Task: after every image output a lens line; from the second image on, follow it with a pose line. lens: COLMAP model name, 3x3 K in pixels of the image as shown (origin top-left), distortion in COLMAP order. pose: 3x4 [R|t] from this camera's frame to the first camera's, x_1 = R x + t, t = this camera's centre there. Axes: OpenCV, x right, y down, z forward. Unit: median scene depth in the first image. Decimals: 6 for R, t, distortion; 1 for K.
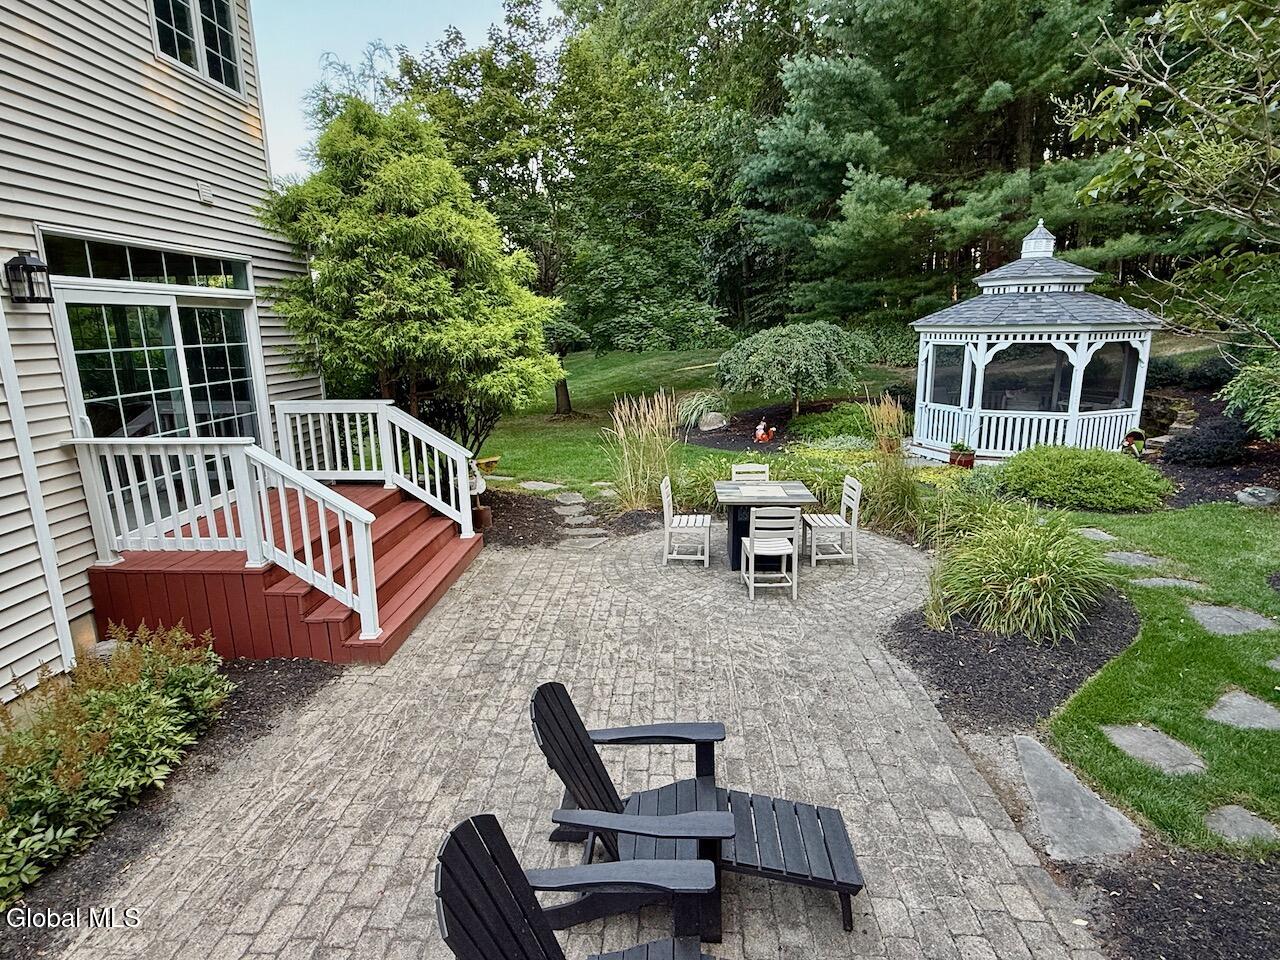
lens RADIAL K [[694.4, 0, 640.0], [0, 694.4, 480.0], [0, 0, 1]] dist [0.003490, 0.002449]
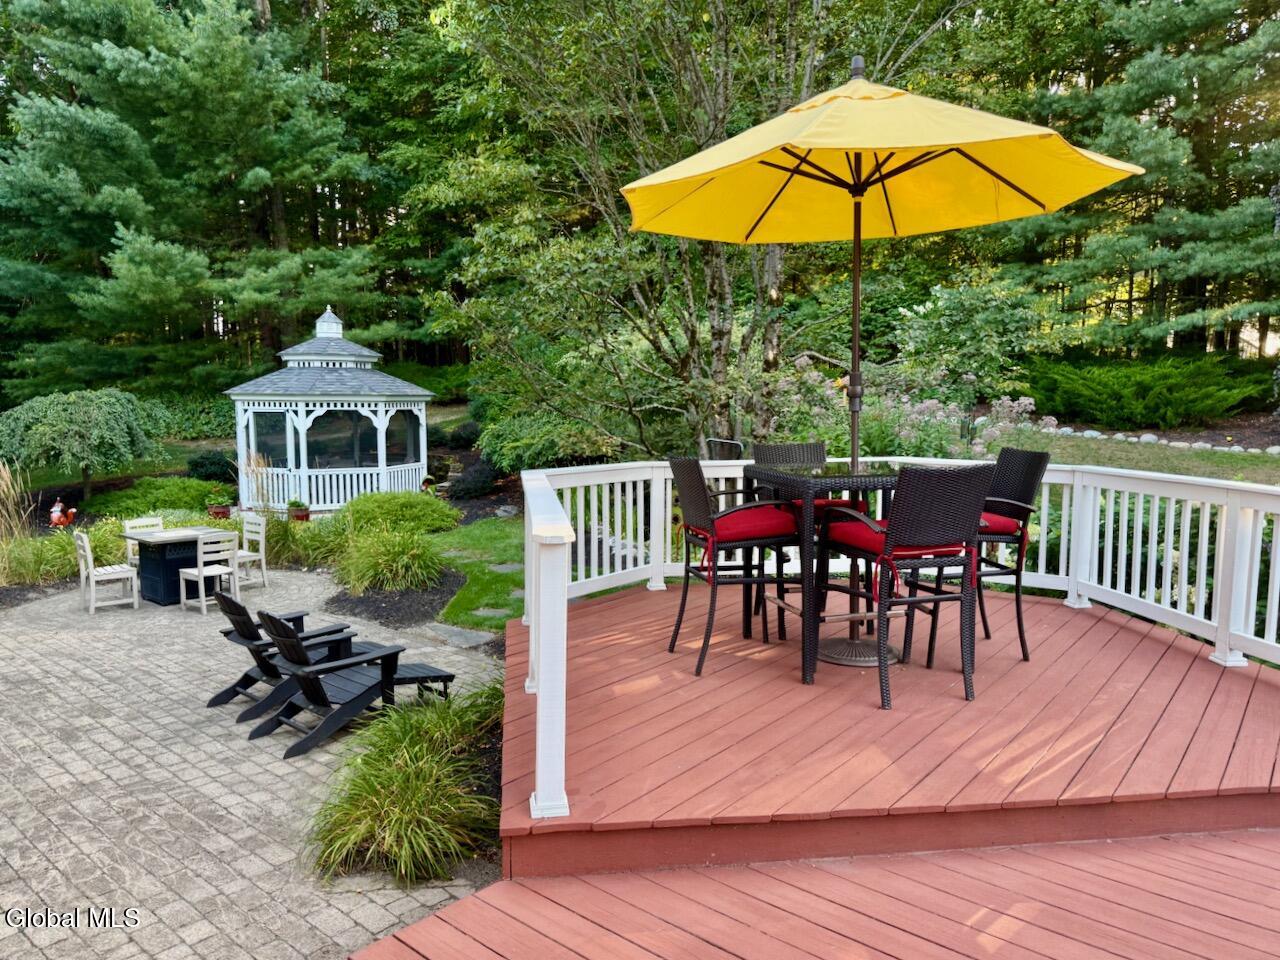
lens RADIAL K [[865.4, 0, 695.7], [0, 865.4, 481.2], [0, 0, 1]] dist [-0.000503, -0.046546]
pose [[0.574662, -0.062000, 0.816039, -0.273583], [0.163945, 0.985635, -0.040566, 0.073142], [-0.801801, 0.157097, 0.576572, -0.279927]]
